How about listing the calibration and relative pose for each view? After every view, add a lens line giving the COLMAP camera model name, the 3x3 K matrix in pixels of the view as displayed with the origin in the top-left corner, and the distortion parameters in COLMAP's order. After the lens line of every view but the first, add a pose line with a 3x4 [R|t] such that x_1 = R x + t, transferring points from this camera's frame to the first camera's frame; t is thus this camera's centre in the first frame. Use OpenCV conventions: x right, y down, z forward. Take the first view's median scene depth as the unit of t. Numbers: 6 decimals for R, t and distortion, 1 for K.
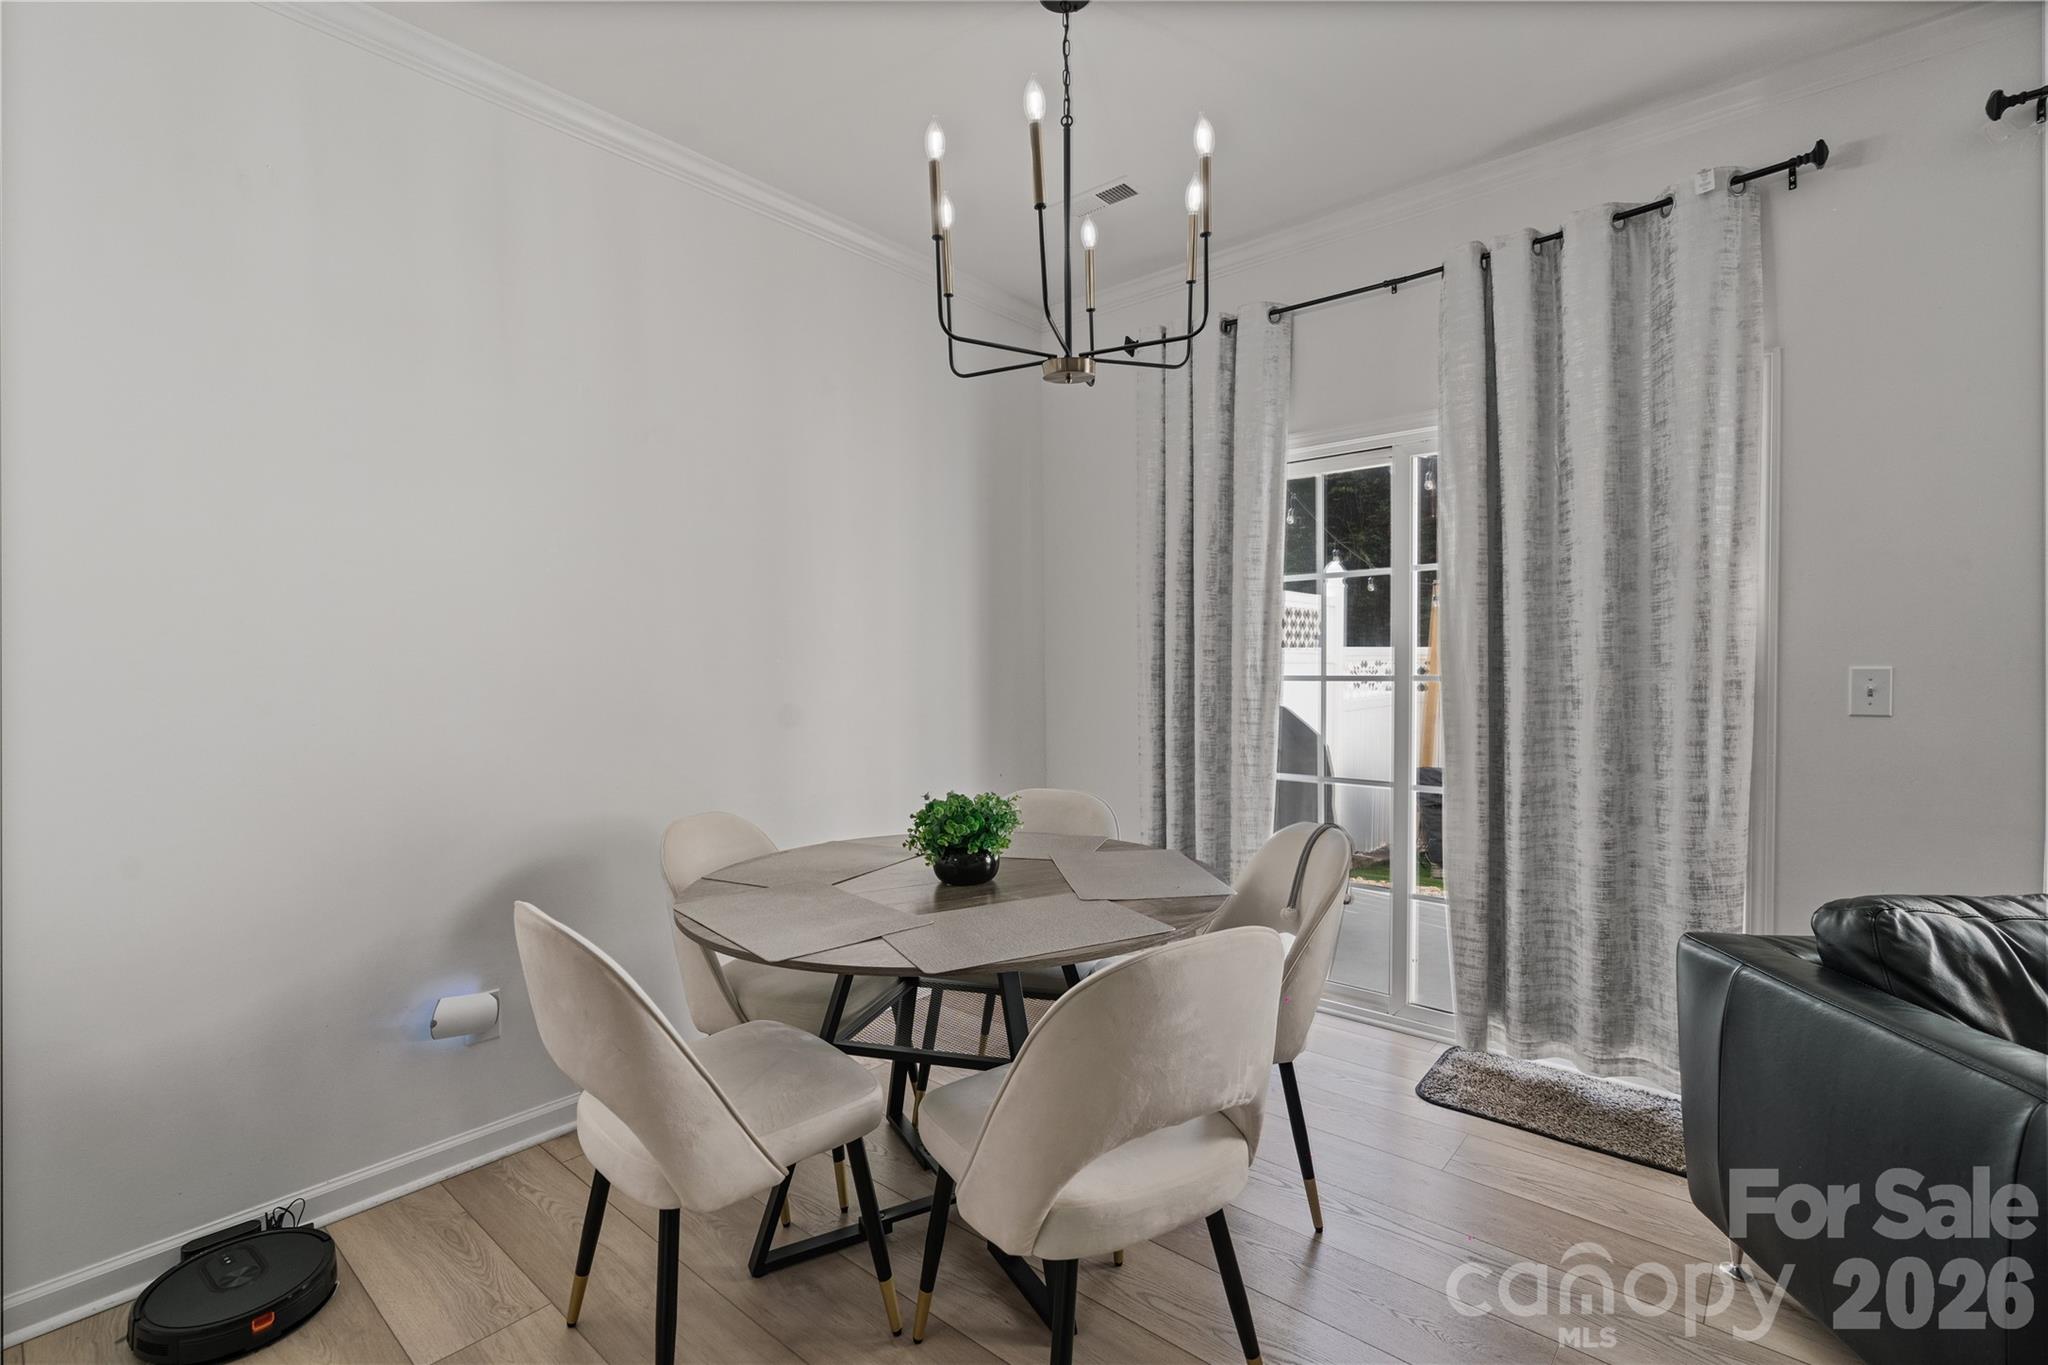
lens RADIAL K [[925.7, 0, 1029.6], [0, 925.7, 681.4], [0, 0, 1]] dist [-0.000770, 0.000636]
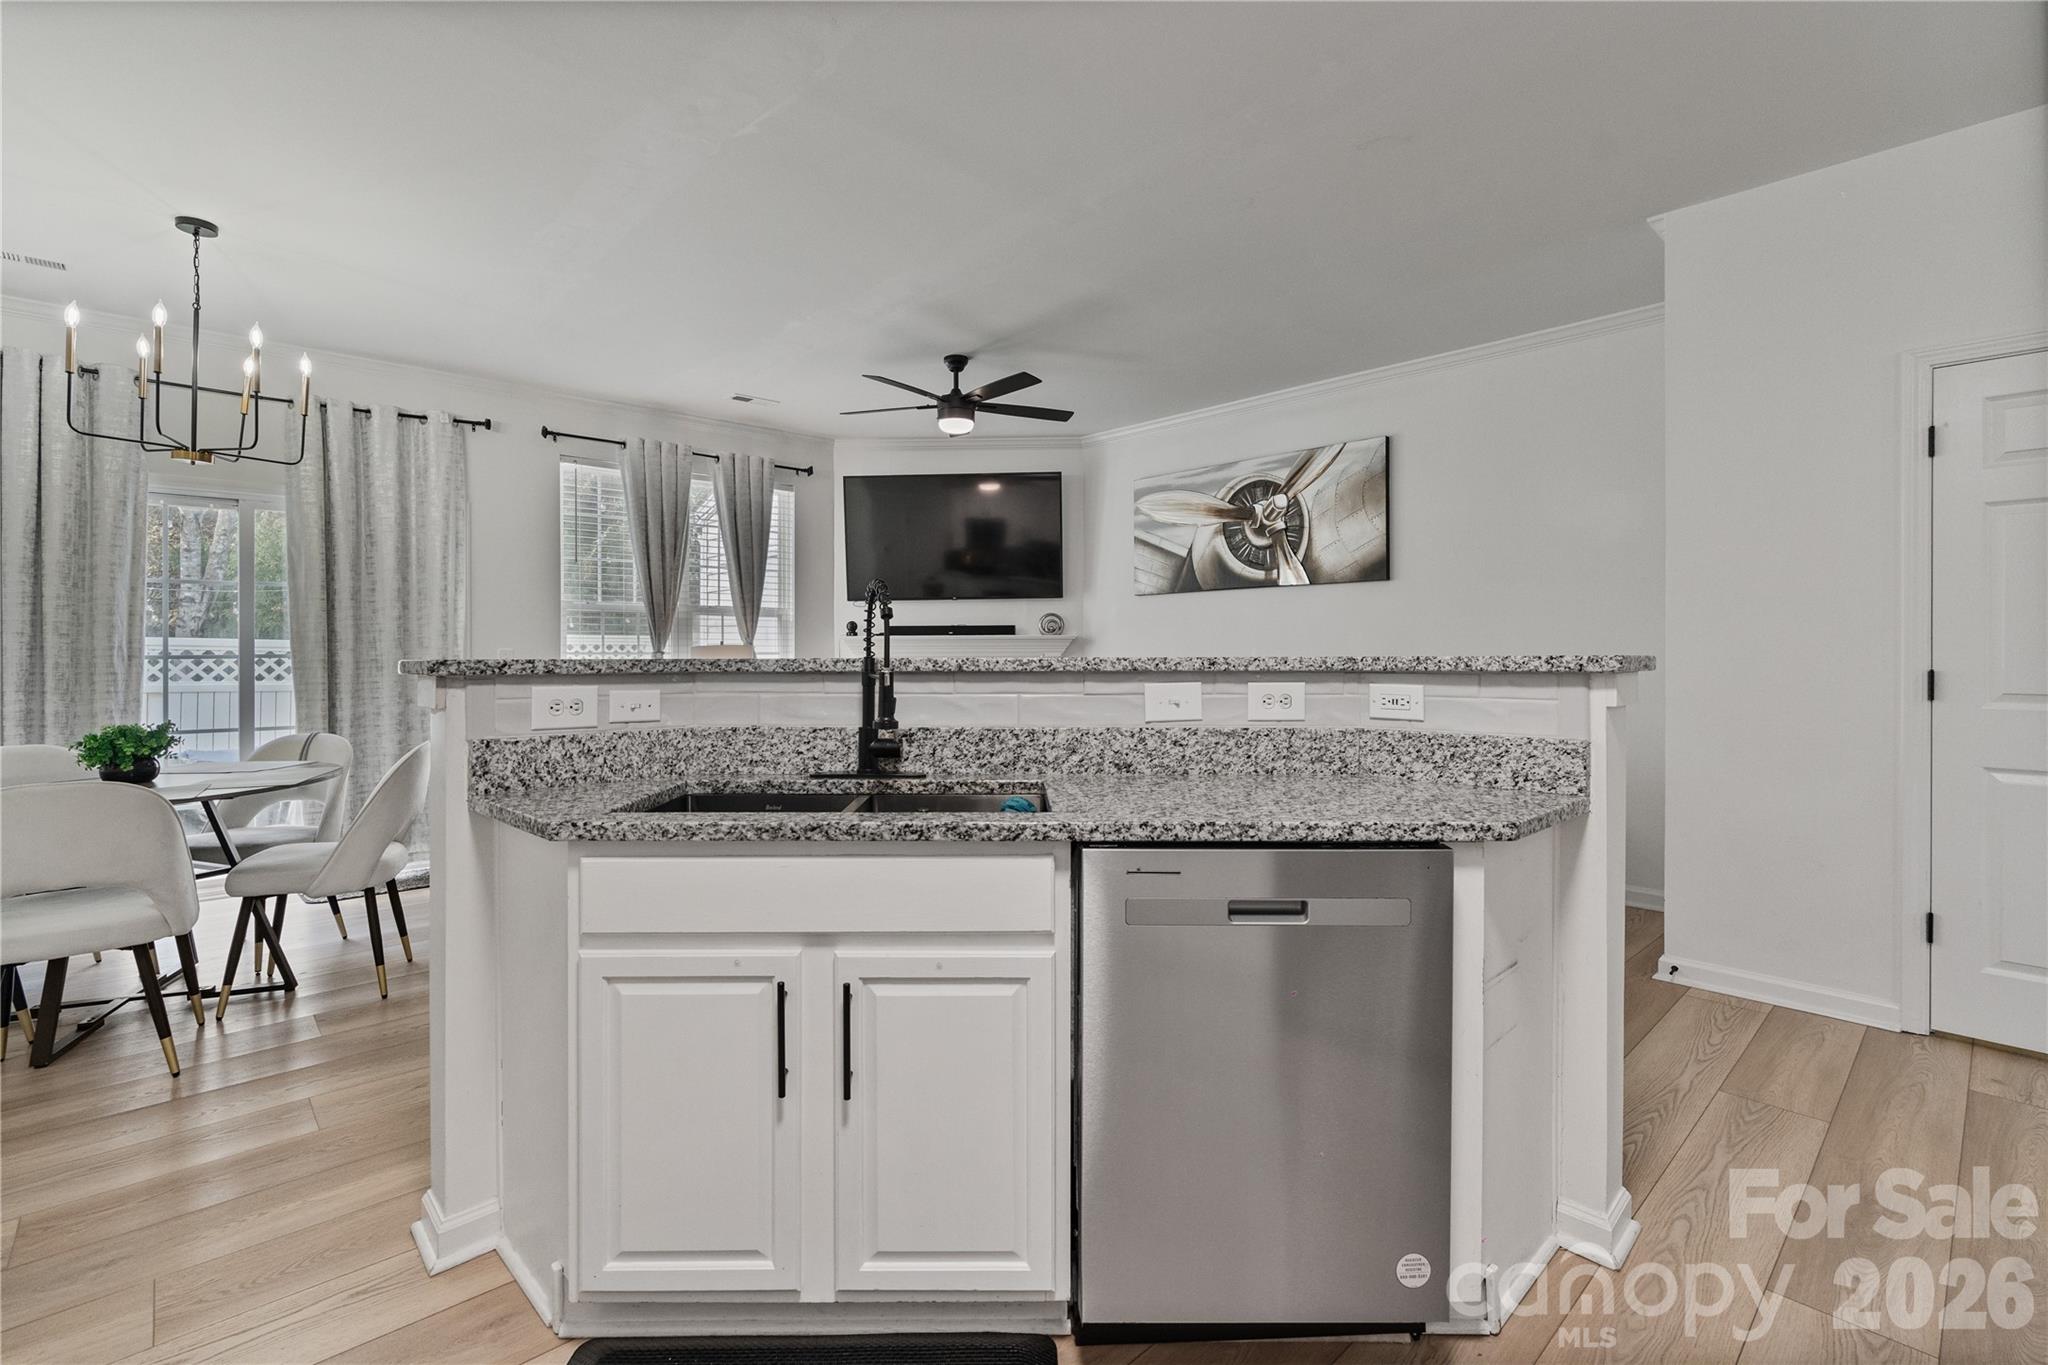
lens RADIAL K [[940.4, 0, 1023.5], [0, 940.4, 652.9], [0, 0, 1]] dist [-0.003620, 0.000403]
pose [[0.114291, 0.006842, 0.993424, -1.076828], [0.023587, 0.999676, -0.009598, 0.039780], [-0.993167, 0.024528, 0.114092, -0.467222]]
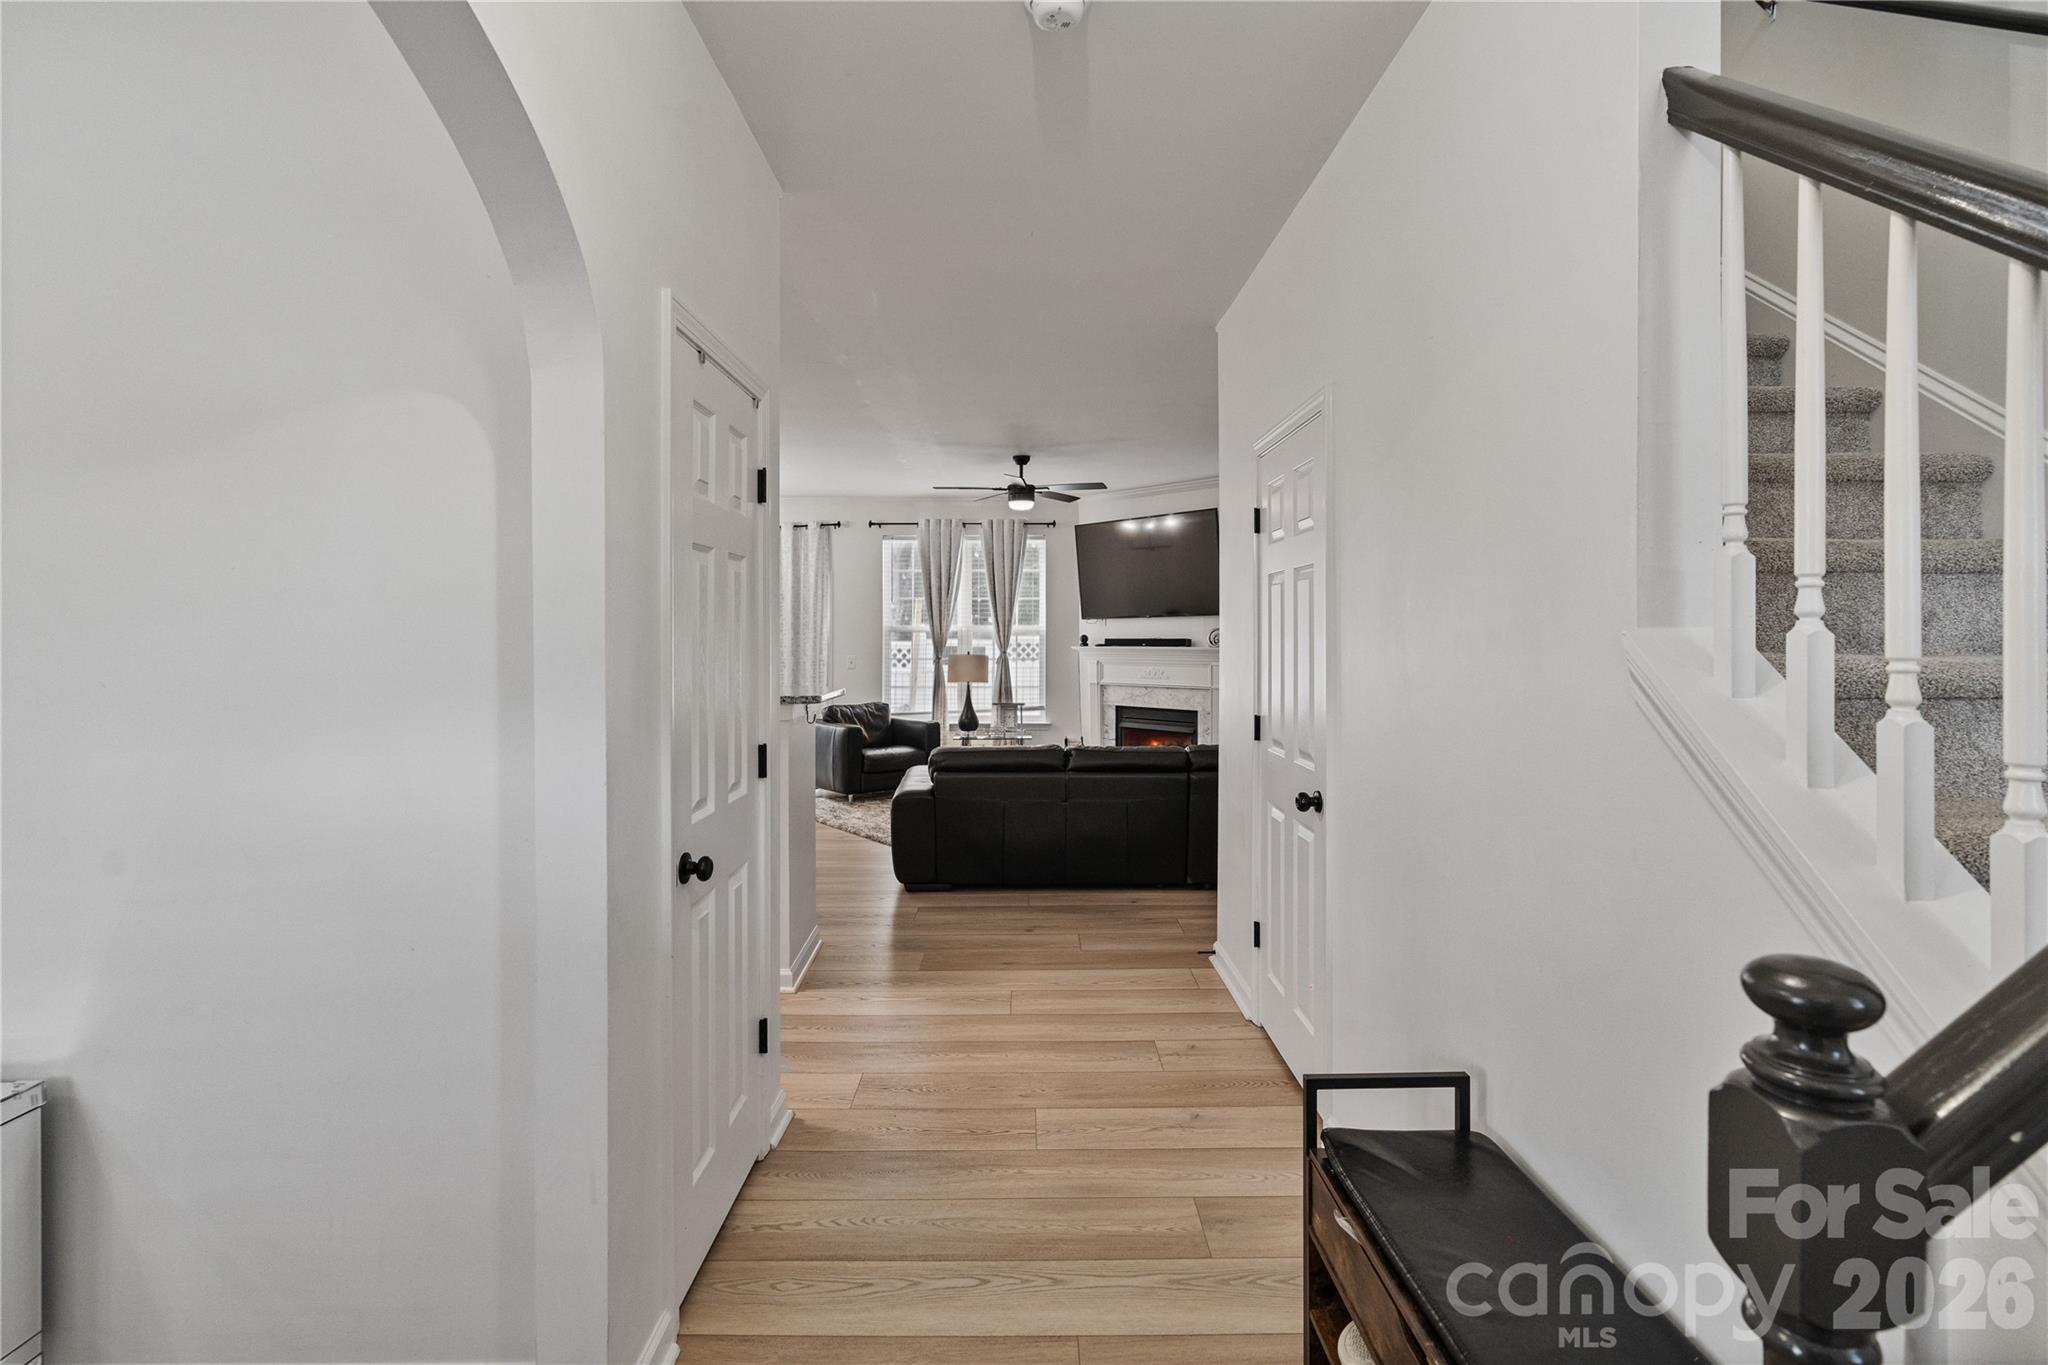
lens RADIAL K [[940.4, 0, 1023.5], [0, 940.4, 652.9], [0, 0, 1]] dist [-0.003620, 0.000403]
pose [[0.759627, -0.001617, 0.650357, -0.937937], [0.008012, 0.999944, -0.006871, 0.003746], [-0.650310, 0.010430, 0.759598, -2.082118]]
